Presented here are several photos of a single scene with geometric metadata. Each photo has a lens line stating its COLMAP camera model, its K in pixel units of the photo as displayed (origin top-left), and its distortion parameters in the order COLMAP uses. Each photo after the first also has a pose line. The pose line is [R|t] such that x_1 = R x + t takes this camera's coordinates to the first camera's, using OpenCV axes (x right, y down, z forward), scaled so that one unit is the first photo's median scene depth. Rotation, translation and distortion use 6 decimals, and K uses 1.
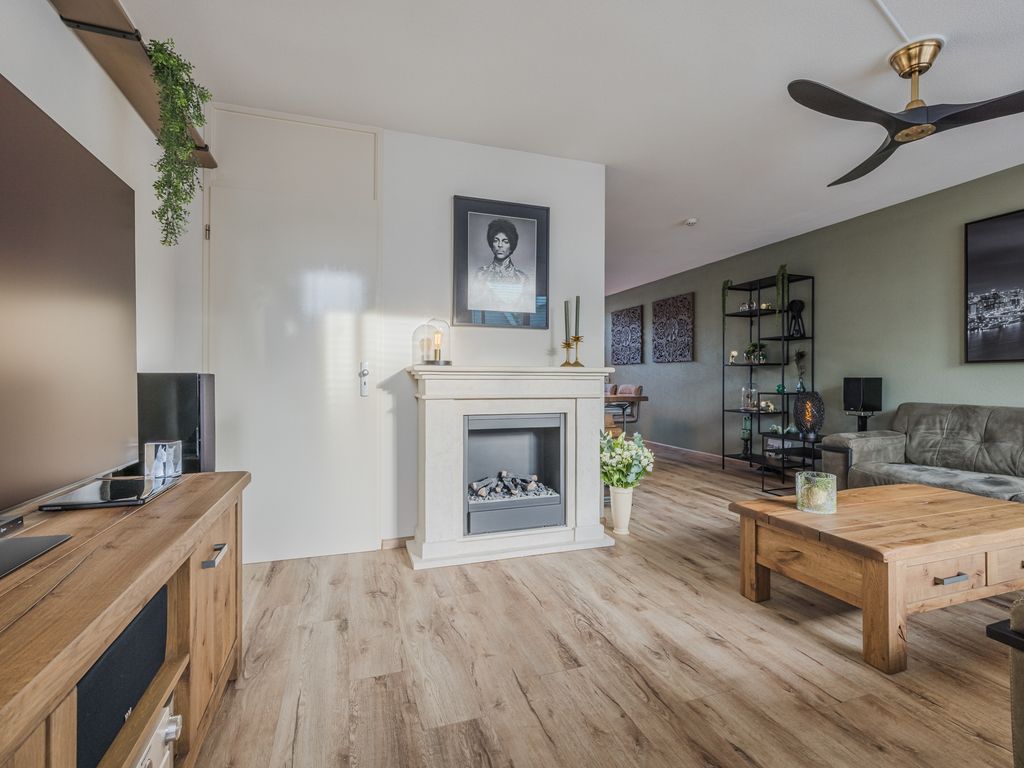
lens RADIAL K [[484.1, 0, 512.0], [0, 484.1, 384.0], [0, 0, 1]] dist [-0.001478, -0.000036]
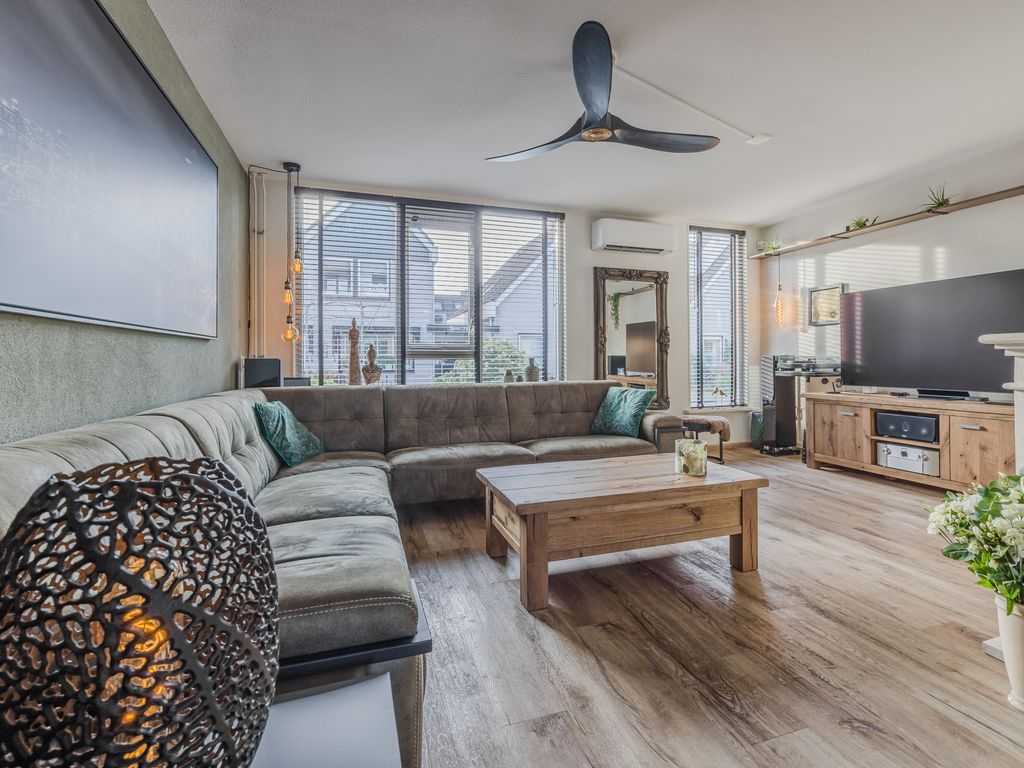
lens RADIAL K [[503.4, 0, 528.8], [0, 503.4, 355.1], [0, 0, 1]] dist [0.000193, 0.000540]
pose [[-0.999929, 0.009277, -0.007495, 1.076094], [0.009307, 0.999948, -0.004077, -0.014183], [0.007457, -0.004146, -0.999964, 2.312026]]
